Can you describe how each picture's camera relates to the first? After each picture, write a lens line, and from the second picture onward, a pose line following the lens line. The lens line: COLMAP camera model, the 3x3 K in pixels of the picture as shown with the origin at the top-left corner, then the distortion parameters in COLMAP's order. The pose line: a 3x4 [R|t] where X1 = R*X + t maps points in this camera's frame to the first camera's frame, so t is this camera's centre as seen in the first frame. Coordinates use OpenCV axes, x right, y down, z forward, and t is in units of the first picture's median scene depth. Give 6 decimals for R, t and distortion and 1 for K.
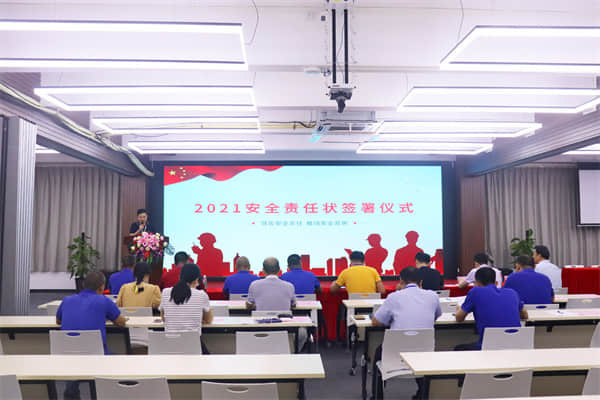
lens RADIAL K [[580.6, 0, 301.6], [0, 580.6, 201.9], [0, 0, 1]] dist [-0.025203, 0.000000]
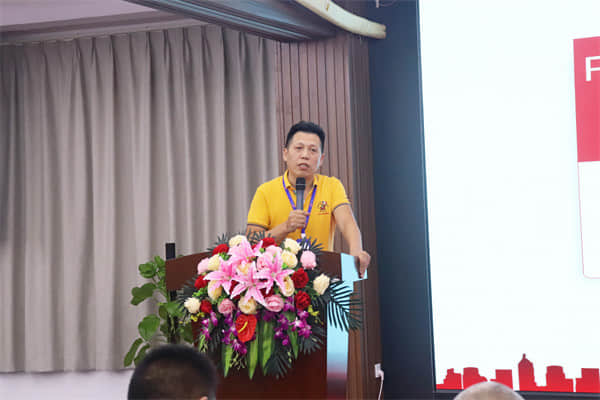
lens RADIAL K [[1485.9, 0, 299.4], [0, 1485.9, 199.9], [0, 0, 1]] dist [0.543844, 0.000000]
pose [[0.902519, -0.049427, -0.427804, 0.017815], [0.065279, 0.997614, 0.022455, 0.016139], [0.425674, -0.048193, 0.903592, 0.304689]]
